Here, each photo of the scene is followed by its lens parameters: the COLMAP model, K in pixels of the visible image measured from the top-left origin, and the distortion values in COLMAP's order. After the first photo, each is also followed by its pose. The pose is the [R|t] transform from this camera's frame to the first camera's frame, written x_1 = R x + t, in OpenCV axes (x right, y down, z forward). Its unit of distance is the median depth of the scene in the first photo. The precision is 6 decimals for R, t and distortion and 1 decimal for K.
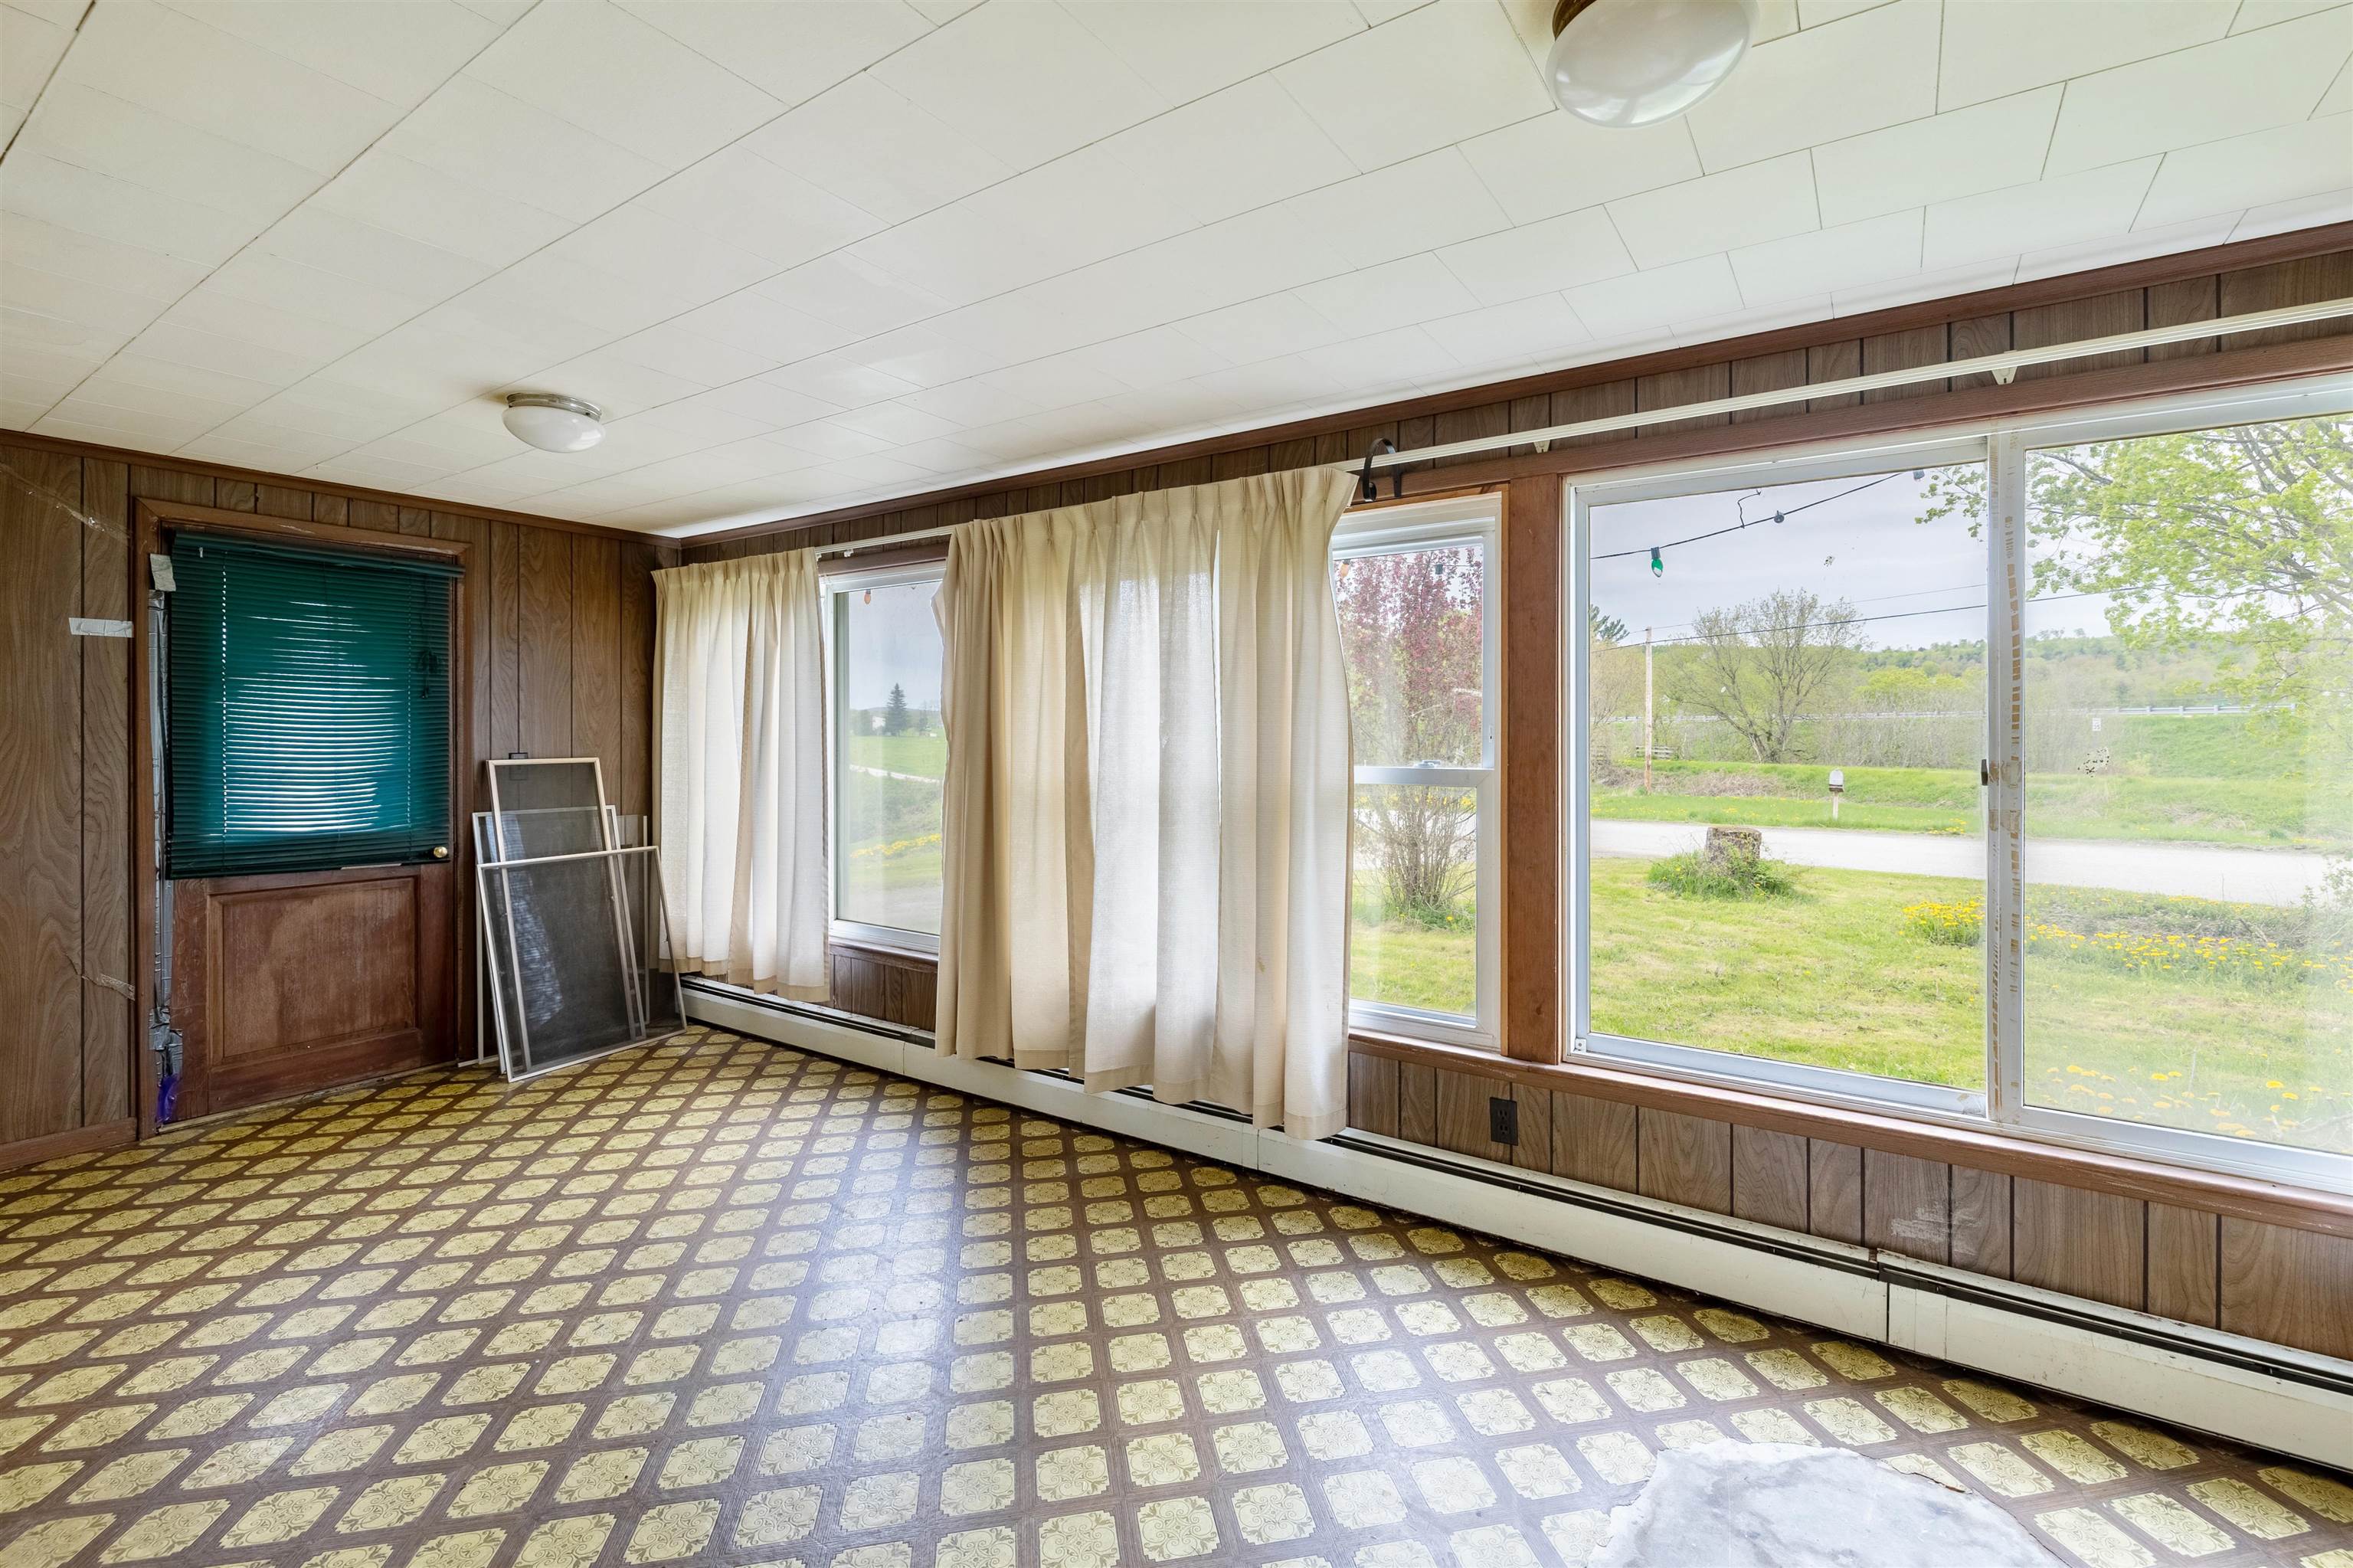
lens RADIAL K [[1026.3, 0, 1218.4], [0, 1026.3, 730.3], [0, 0, 1]] dist [0.003897, -0.000999]
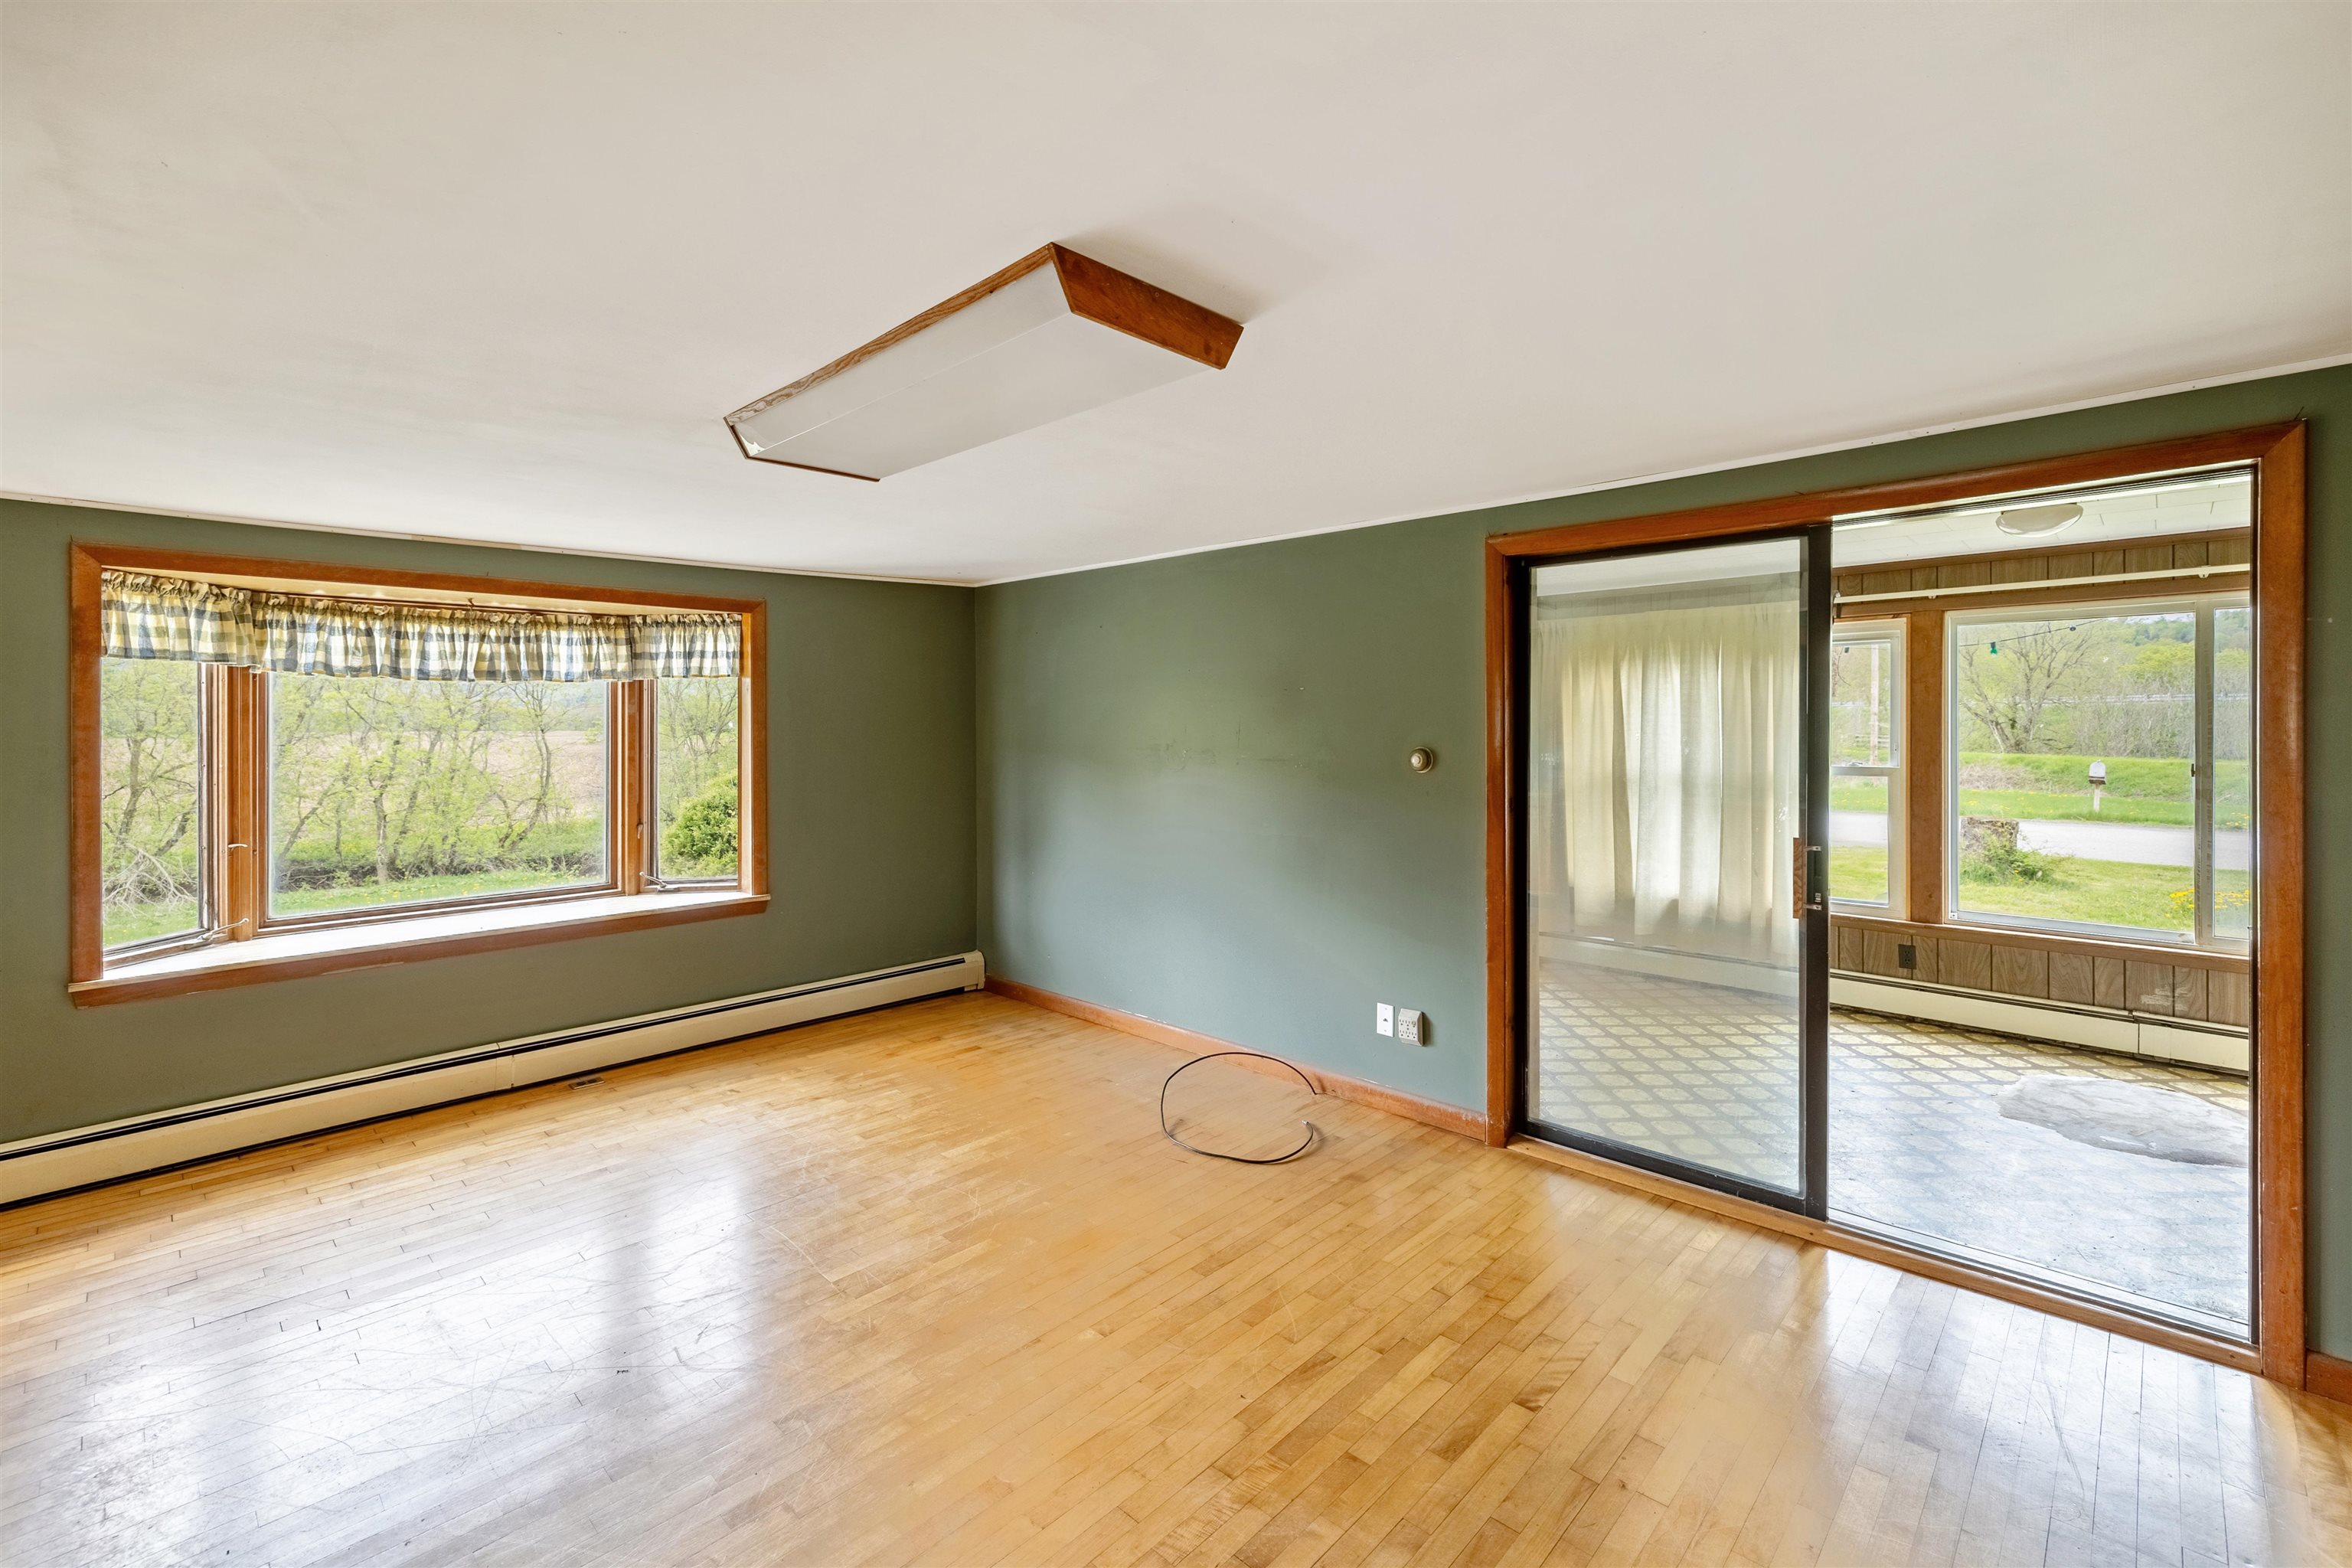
lens RADIAL K [[1025.8, 0, 1231.2], [0, 1025.8, 722.8], [0, 0, 1]] dist [0.003897, -0.000999]
pose [[0.987603, -0.002229, -0.156954, -0.555001], [0.002929, 0.999987, 0.004229, -0.046684], [0.156942, -0.004636, 0.987597, -0.892944]]
